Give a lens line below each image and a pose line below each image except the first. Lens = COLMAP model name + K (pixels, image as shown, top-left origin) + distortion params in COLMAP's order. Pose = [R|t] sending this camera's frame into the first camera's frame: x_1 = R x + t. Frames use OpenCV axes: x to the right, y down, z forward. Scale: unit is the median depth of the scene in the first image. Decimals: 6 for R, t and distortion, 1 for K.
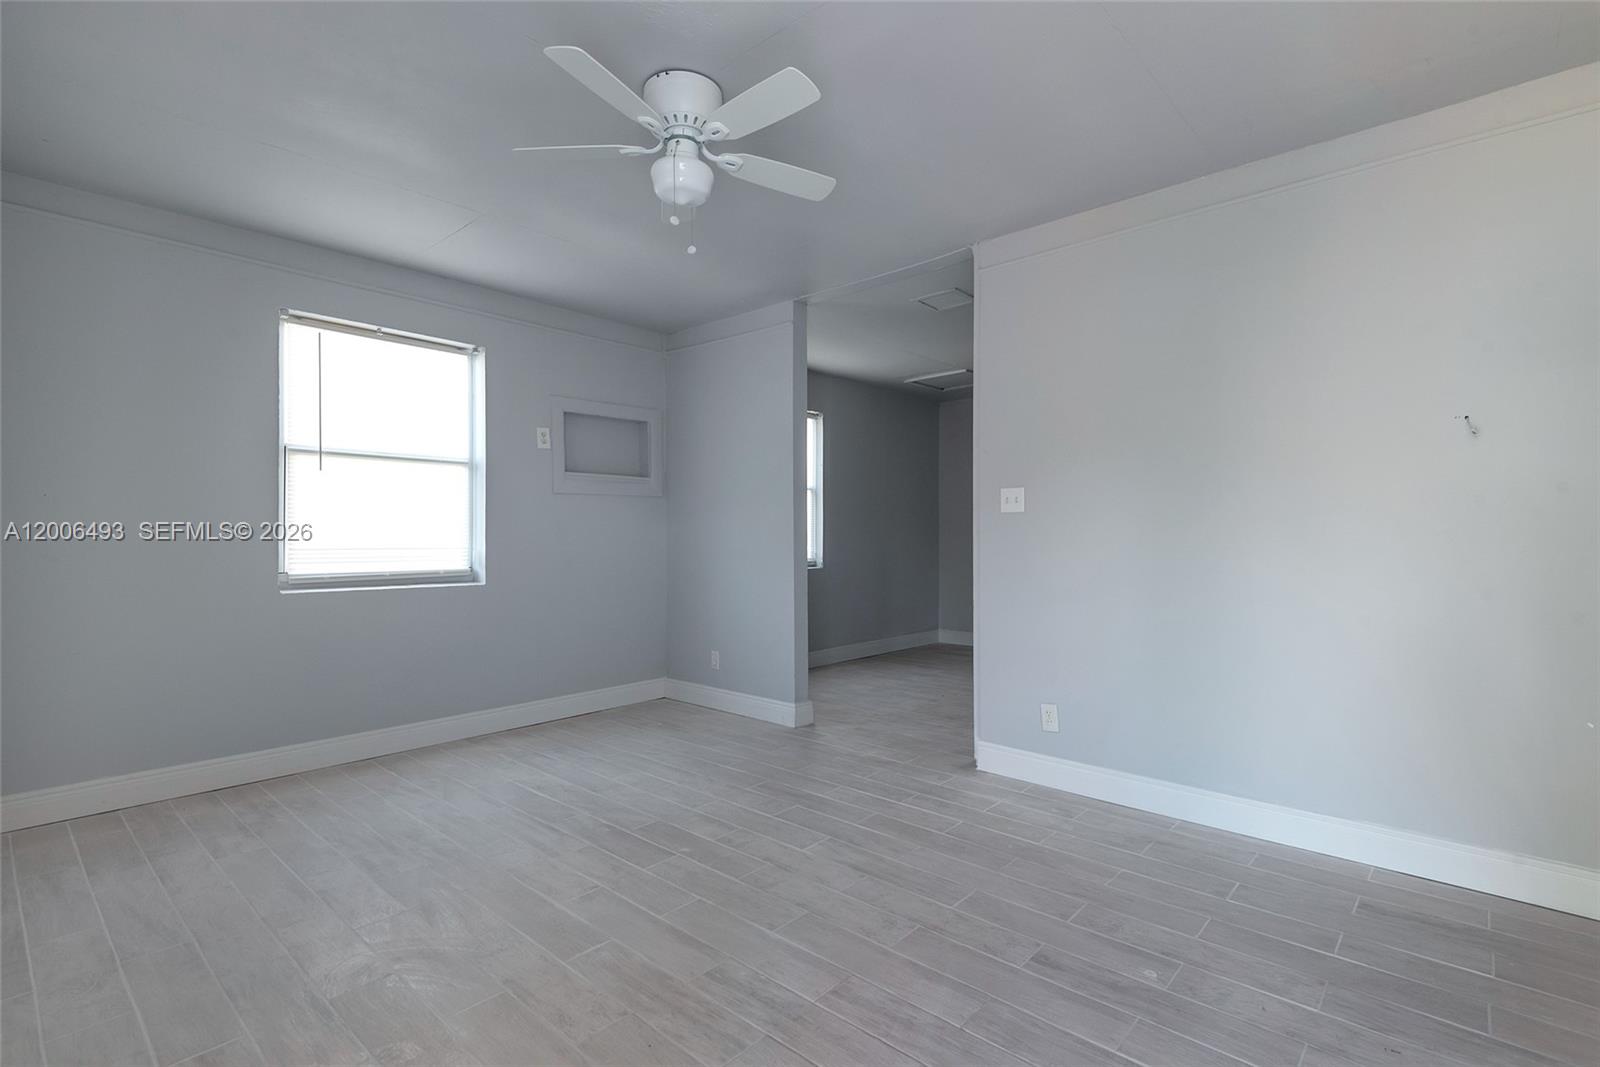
lens RADIAL K [[740.5, 0, 810.9], [0, 740.5, 542.9], [0, 0, 1]] dist [0.025053, -0.012145]
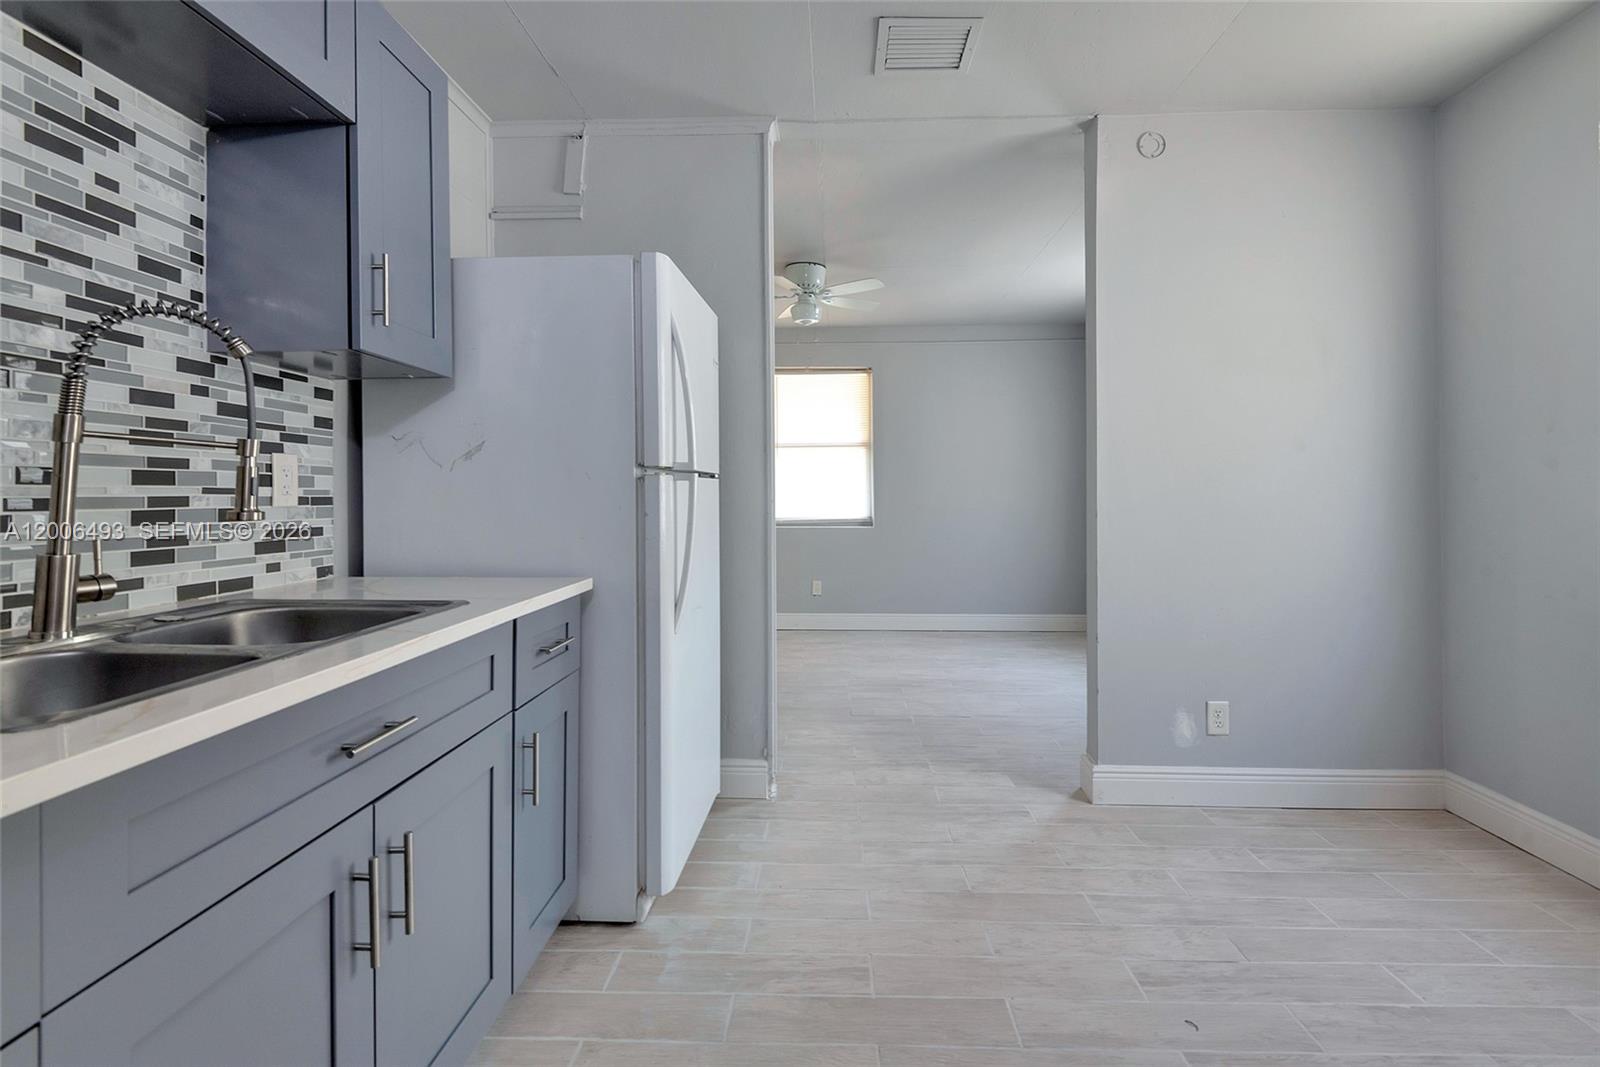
lens RADIAL K [[769.7, 0, 804.7], [0, 769.7, 491.3], [0, 0, 1]] dist [0.019481, -0.013804]
pose [[-0.774816, -0.002410, -0.632183, 0.722899], [-0.006768, 0.999967, 0.004483, -0.015524], [0.632151, 0.007753, -0.774806, 1.665228]]
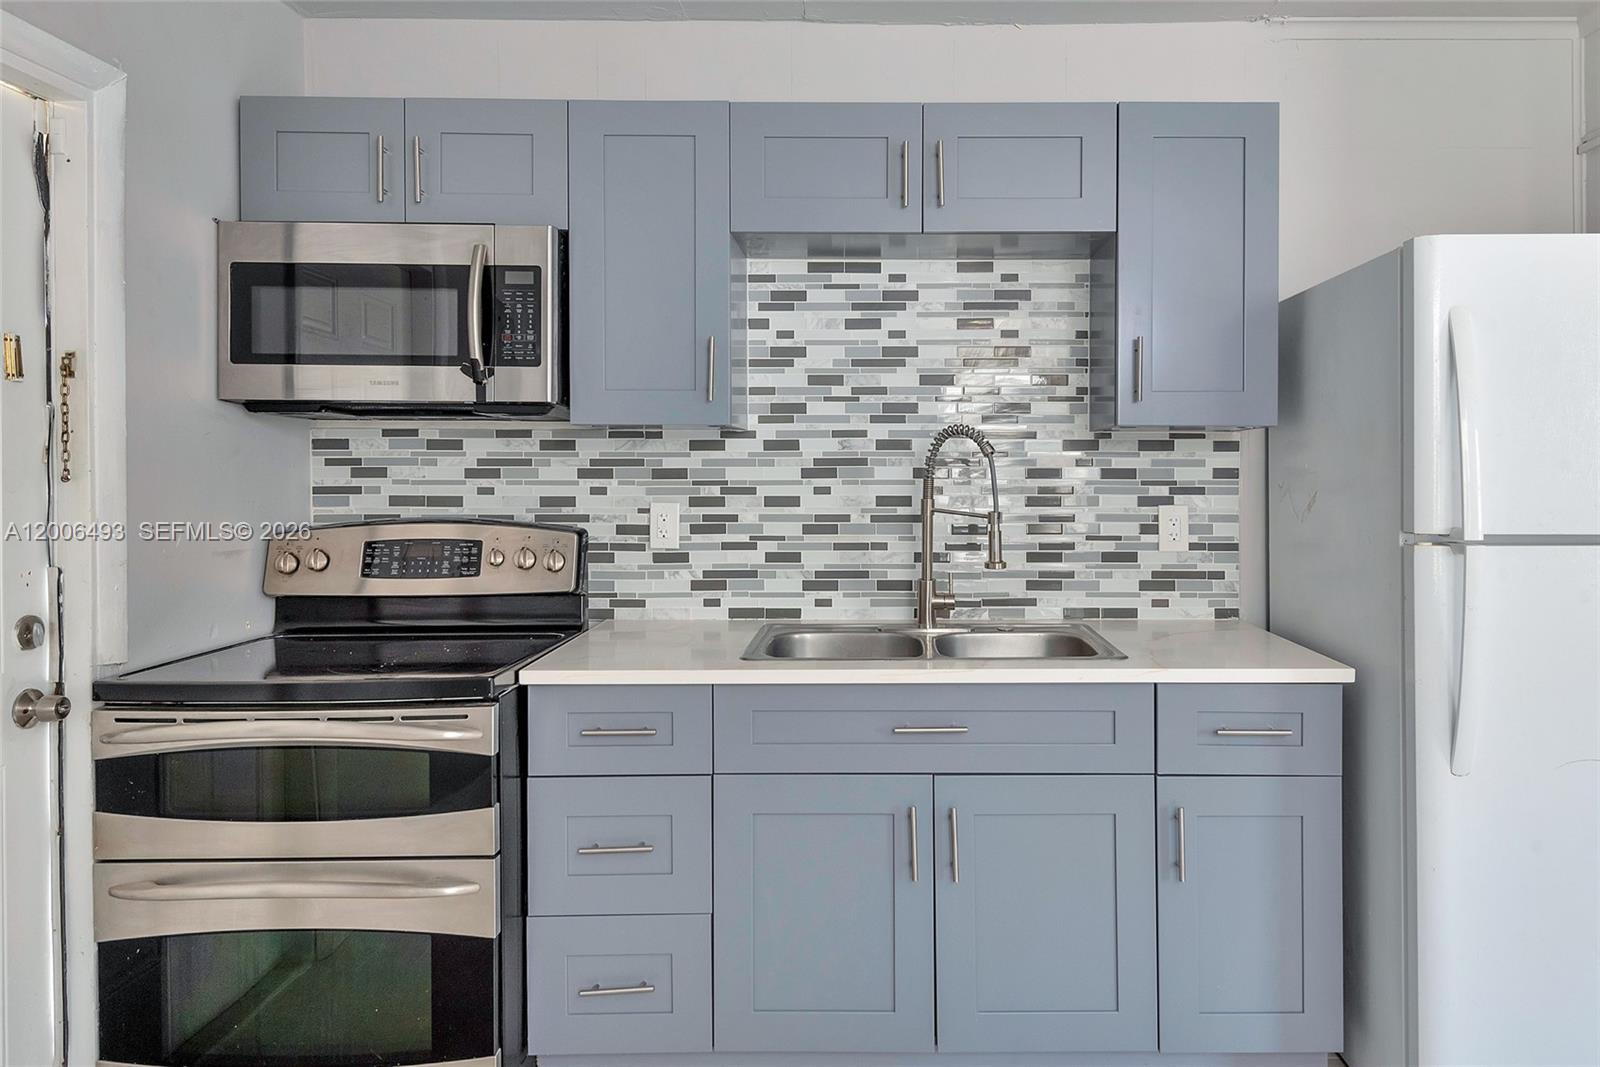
lens RADIAL K [[1040.6, 0, 892.9], [0, 1040.6, 476.5], [0, 0, 1]] dist [0.063339, -0.060073]
pose [[-0.674467, -0.006220, 0.738279, 0.226486], [0.008383, 0.999836, 0.016082, -0.071847], [-0.738258, 0.017036, -0.674304, 1.740972]]
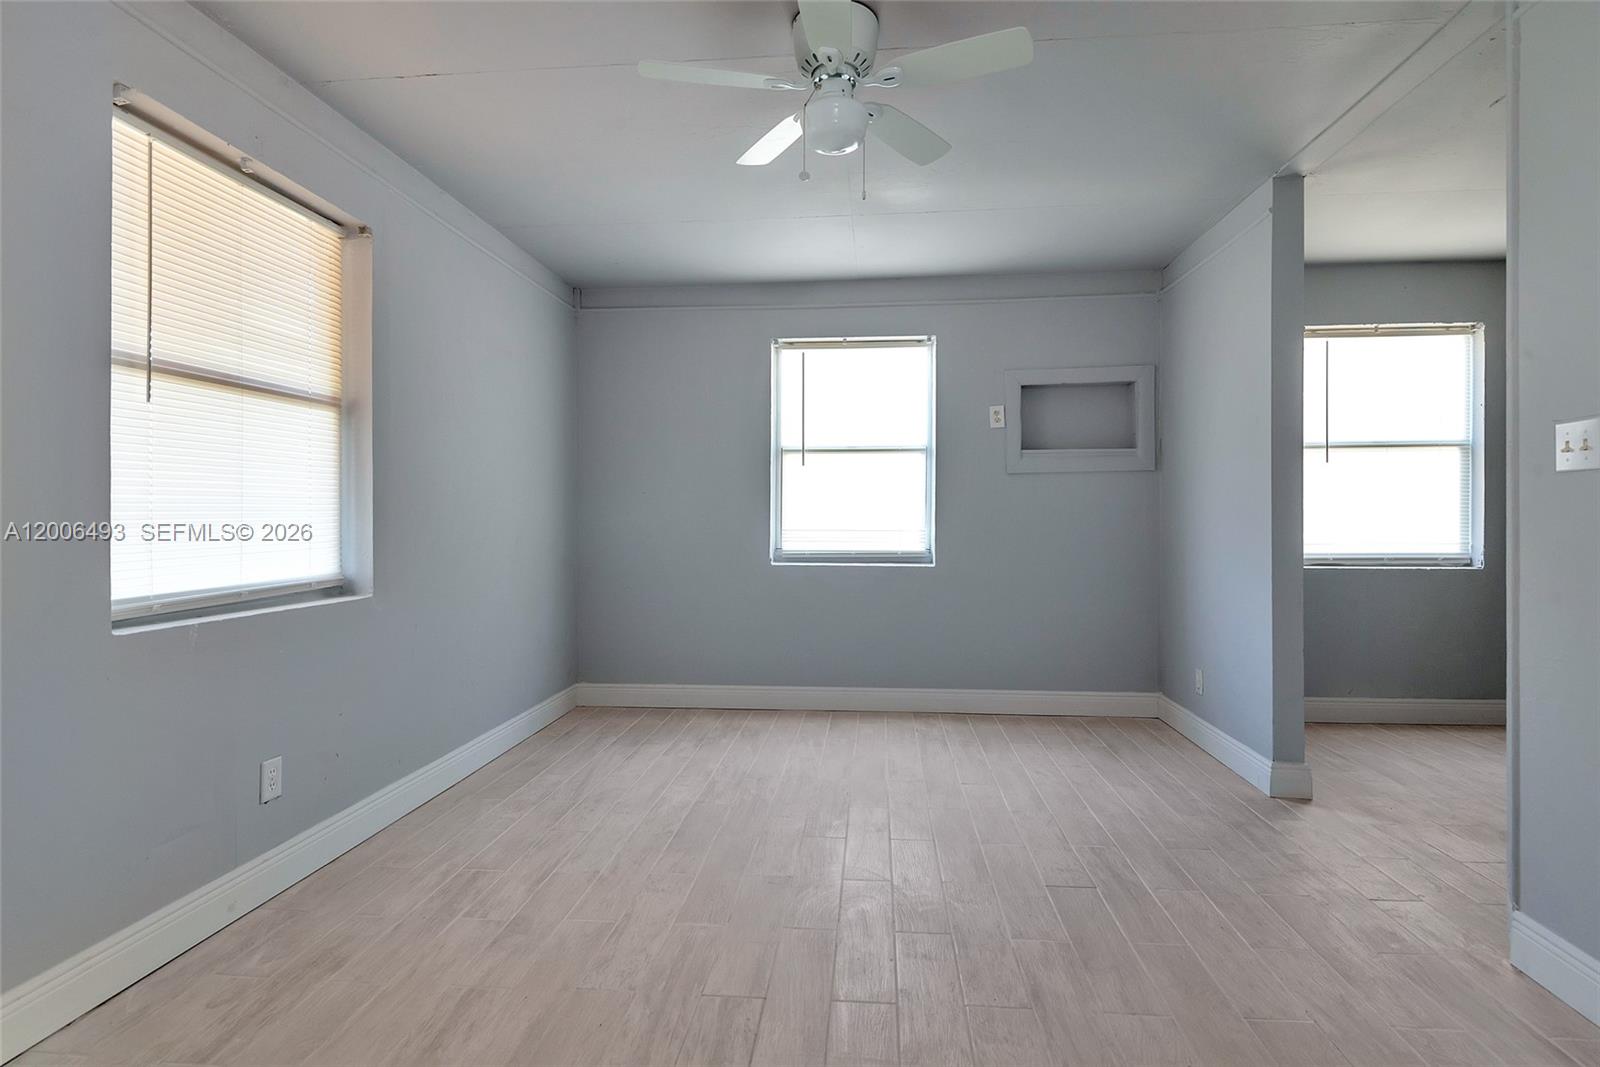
lens RADIAL K [[767.0, 0, 813.0], [0, 767.0, 514.2], [0, 0, 1]] dist [0.037766, -0.025724]
pose [[0.596323, -0.006492, -0.802718, 0.370656], [-0.005638, 0.999909, -0.012275, -0.001918], [0.802725, 0.011846, 0.596232, 0.276336]]
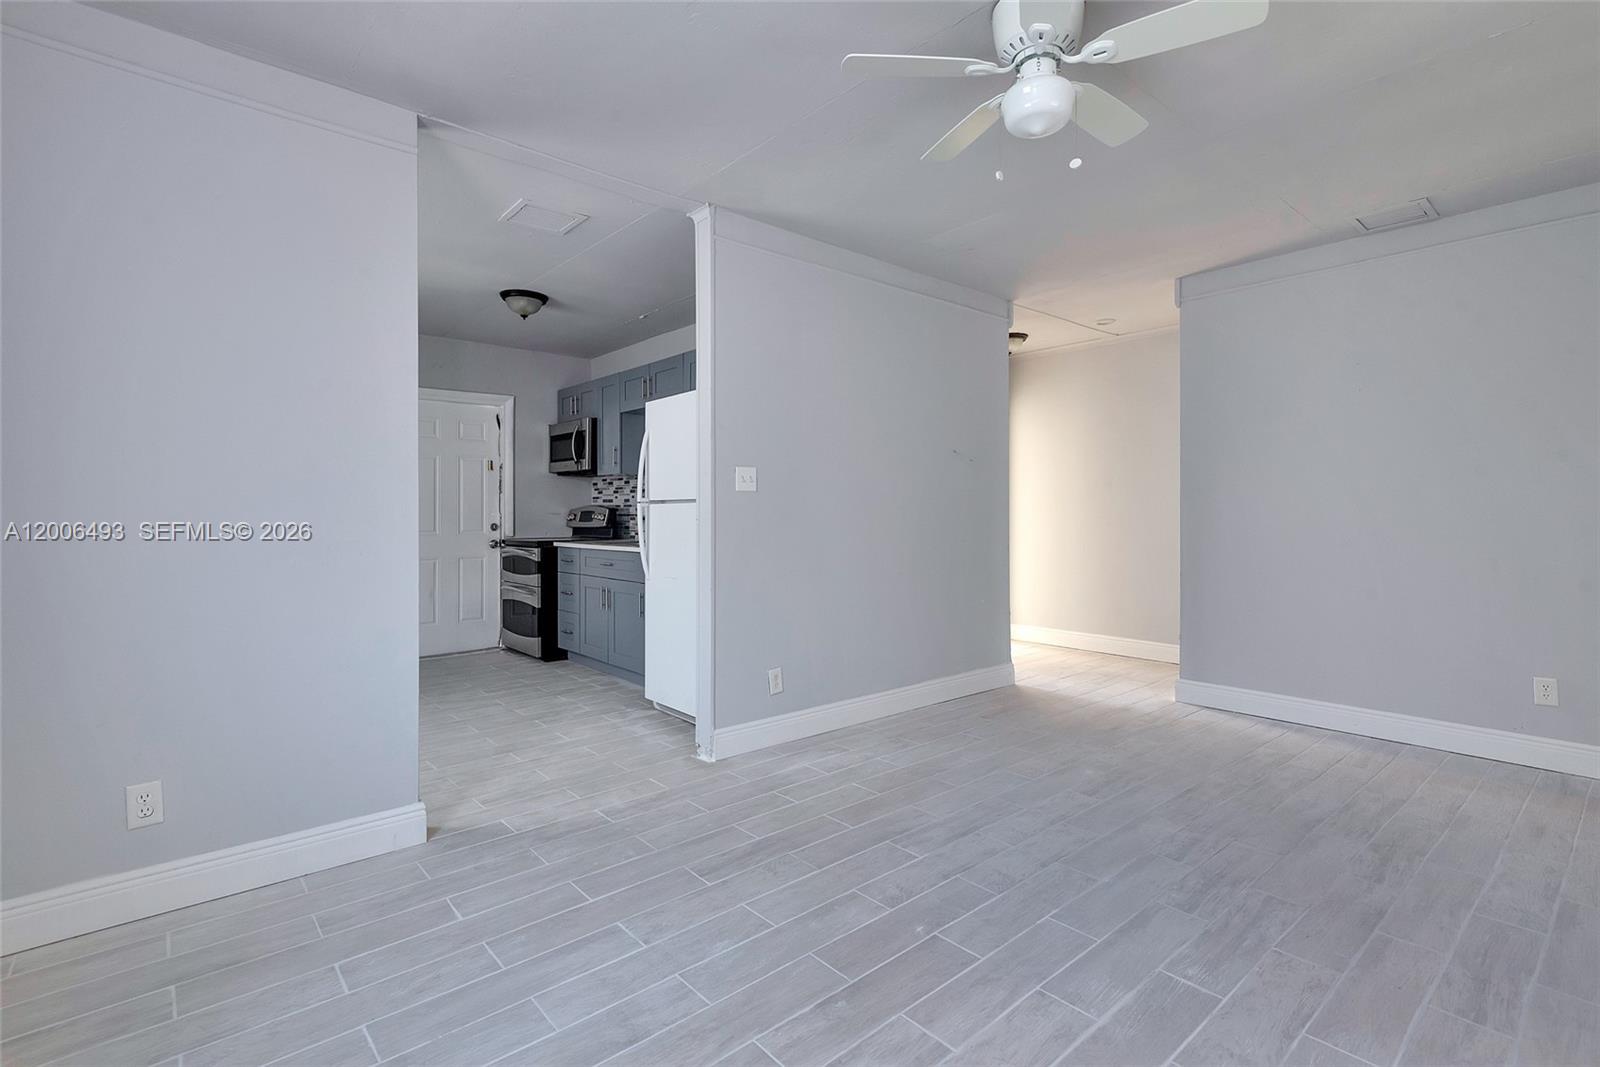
lens RADIAL K [[748.0, 0, 814.9], [0, 748.0, 511.7], [0, 0, 1]] dist [0.042221, -0.025316]
pose [[0.121814, -0.000010, 0.992553, -0.704875], [0.013674, 0.999905, -0.001668, -0.007877], [-0.992459, 0.013775, 0.121803, 0.752632]]
